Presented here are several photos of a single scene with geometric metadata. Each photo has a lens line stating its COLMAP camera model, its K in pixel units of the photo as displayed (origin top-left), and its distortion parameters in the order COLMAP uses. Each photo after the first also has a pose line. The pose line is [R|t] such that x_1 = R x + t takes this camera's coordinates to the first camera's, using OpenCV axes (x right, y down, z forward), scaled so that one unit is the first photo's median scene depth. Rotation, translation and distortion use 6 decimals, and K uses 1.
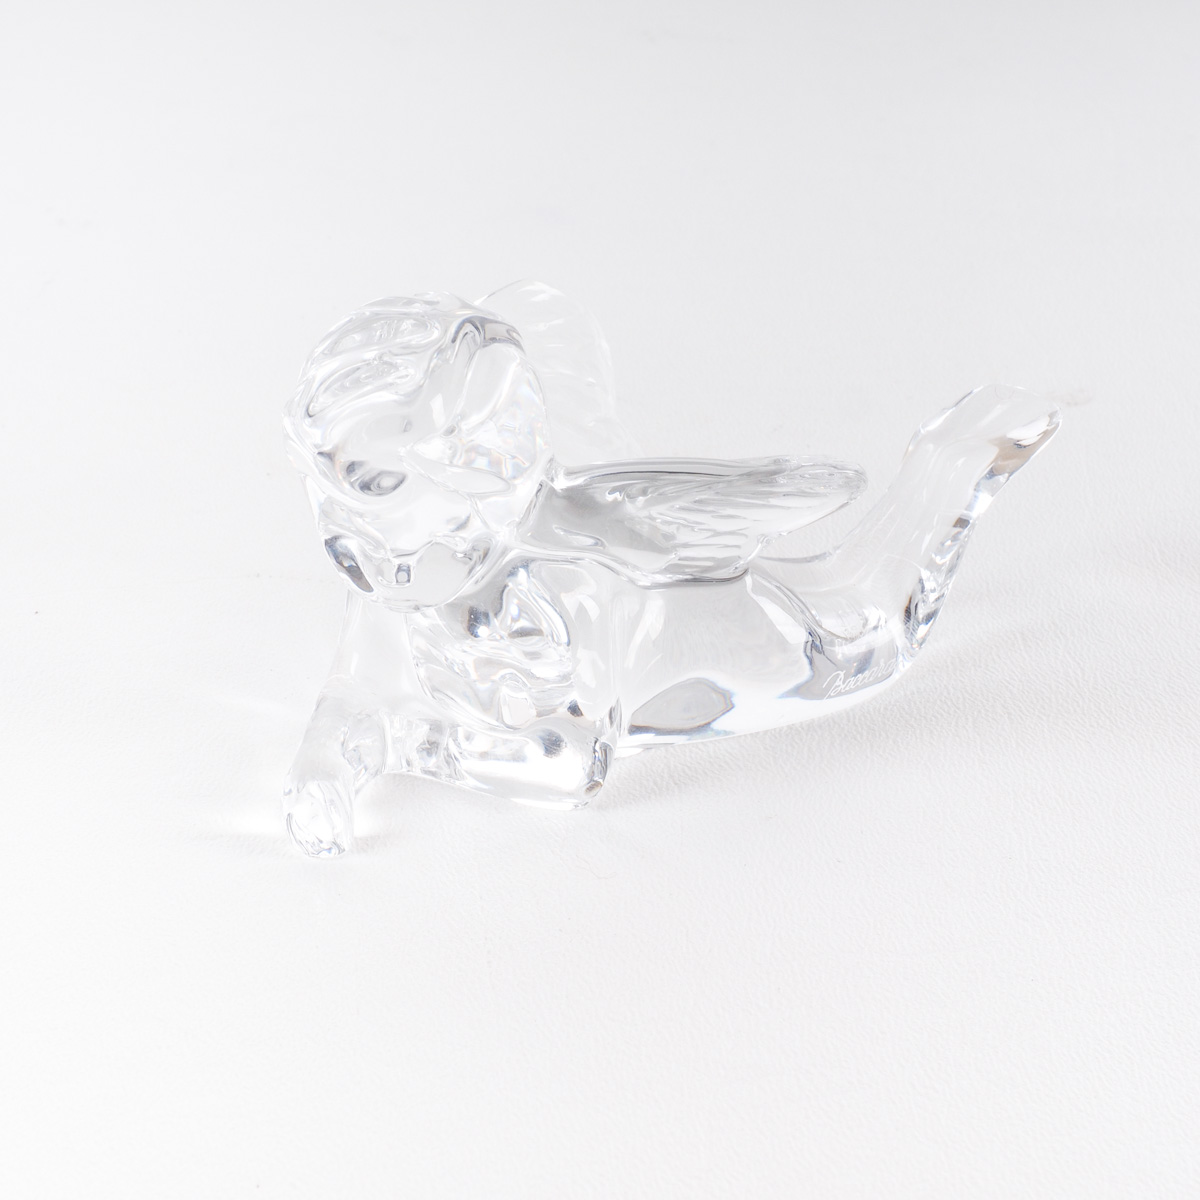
lens RADIAL K [[3011.4, 0, 627.7], [0, 3011.4, 599.7], [0, 0, 1]] dist [0.035932, 0.245043]
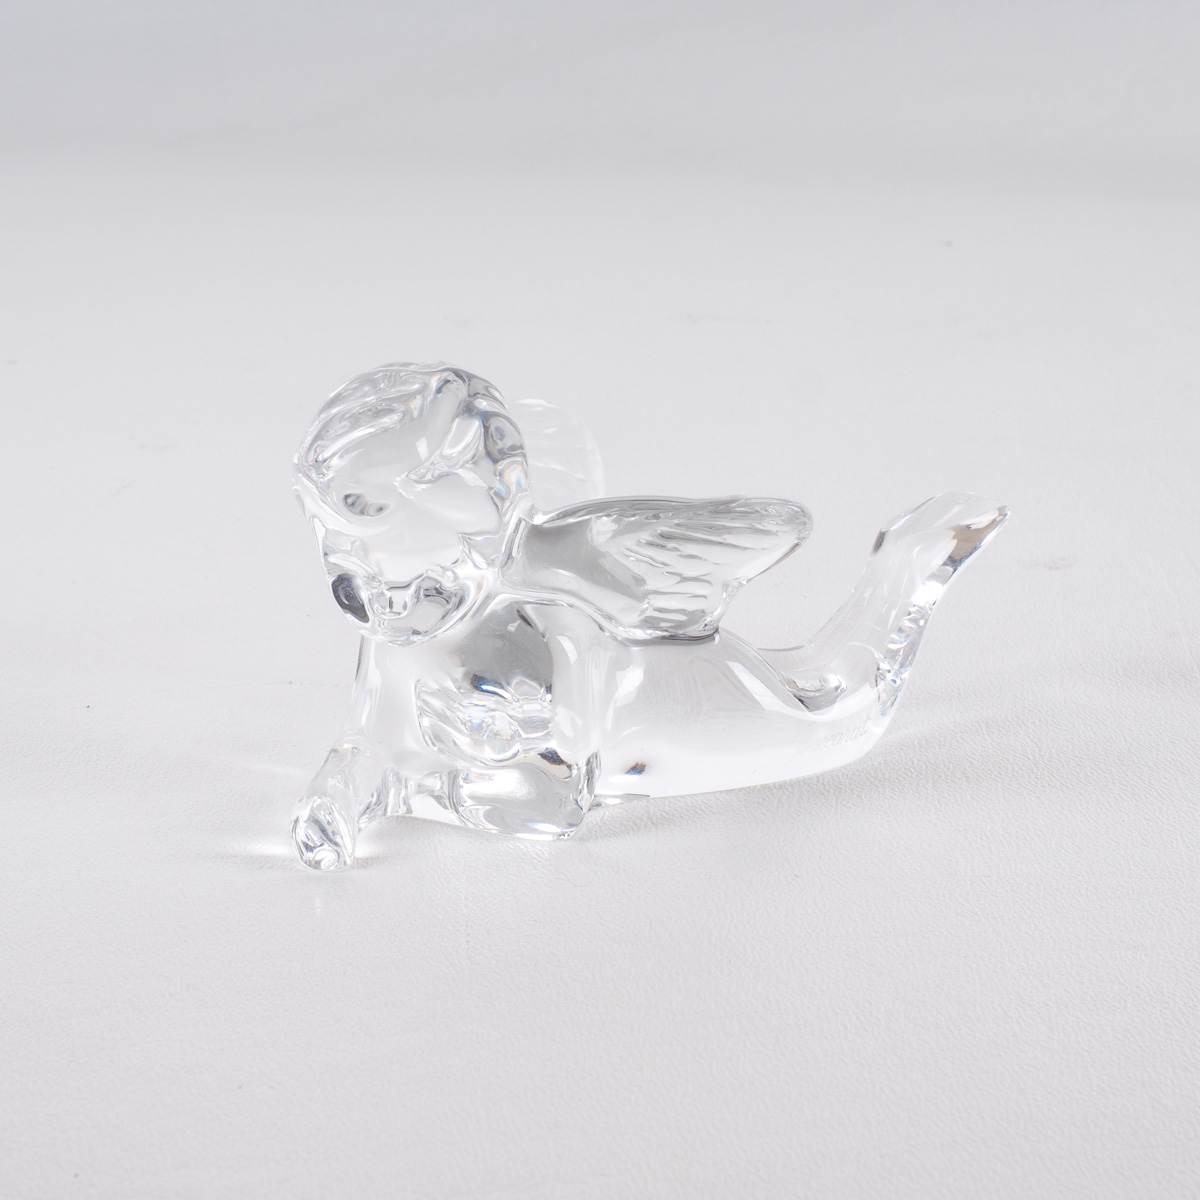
lens RADIAL K [[3037.9, 0, 600.0], [0, 3037.9, 600.0], [0, 0, 1]] dist [0.012203, 0.581605]
pose [[0.998074, -0.006898, -0.061646, 0.067035], [-0.004531, 0.983035, -0.183364, 0.188849], [0.061865, 0.183290, 0.981110, -0.099458]]
